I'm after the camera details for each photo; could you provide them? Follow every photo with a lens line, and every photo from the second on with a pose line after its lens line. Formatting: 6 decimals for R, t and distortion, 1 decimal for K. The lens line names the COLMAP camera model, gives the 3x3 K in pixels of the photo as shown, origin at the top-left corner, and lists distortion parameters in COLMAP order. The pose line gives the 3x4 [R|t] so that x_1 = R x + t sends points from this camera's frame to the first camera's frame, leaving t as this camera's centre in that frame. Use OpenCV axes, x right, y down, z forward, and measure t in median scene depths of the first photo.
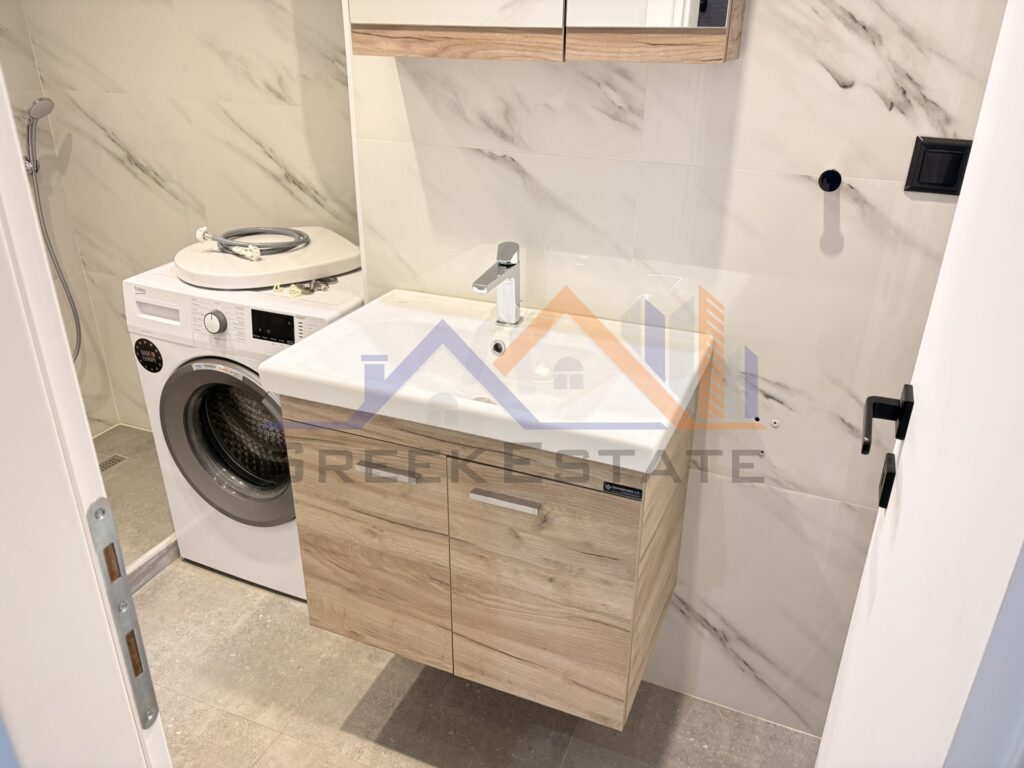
lens RADIAL K [[778.8, 0, 512.0], [0, 778.8, 384.0], [0, 0, 1]] dist [0.050035, -0.051654]
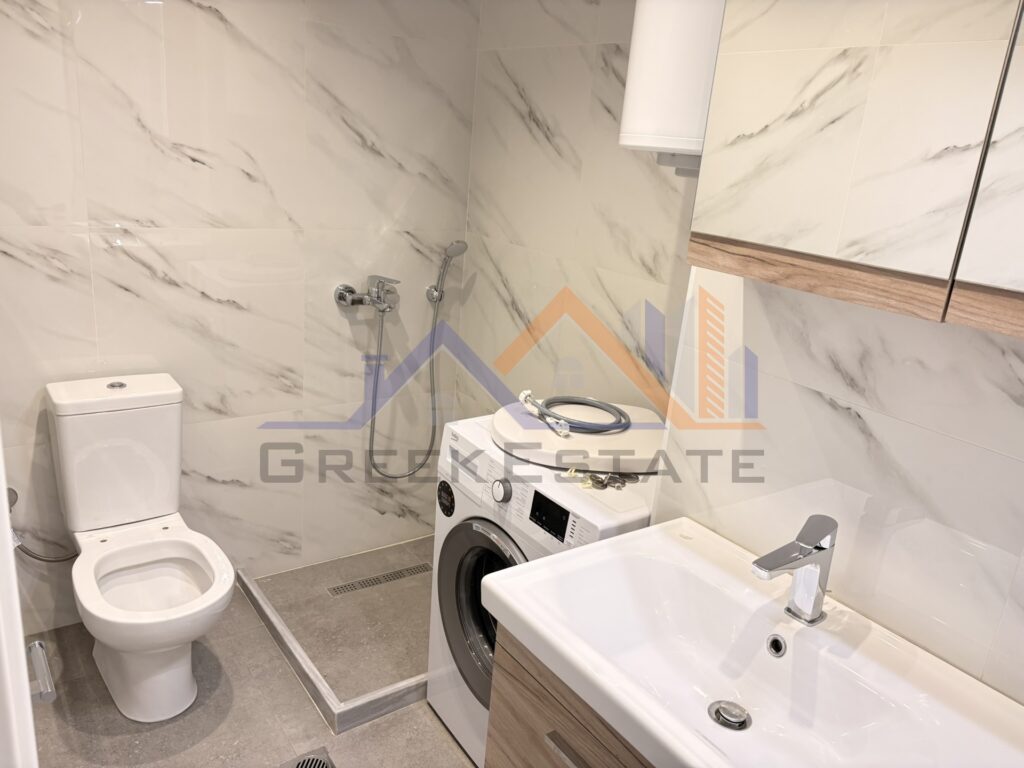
lens RADIAL K [[771.4, 0, 512.0], [0, 771.4, 384.0], [0, 0, 1]] dist [0.083012, -0.173934]
pose [[0.845616, 0.220079, -0.486312, 0.064107], [-0.295956, 0.951499, -0.084019, -0.125197], [0.444235, 0.214975, 0.869736, 0.148732]]
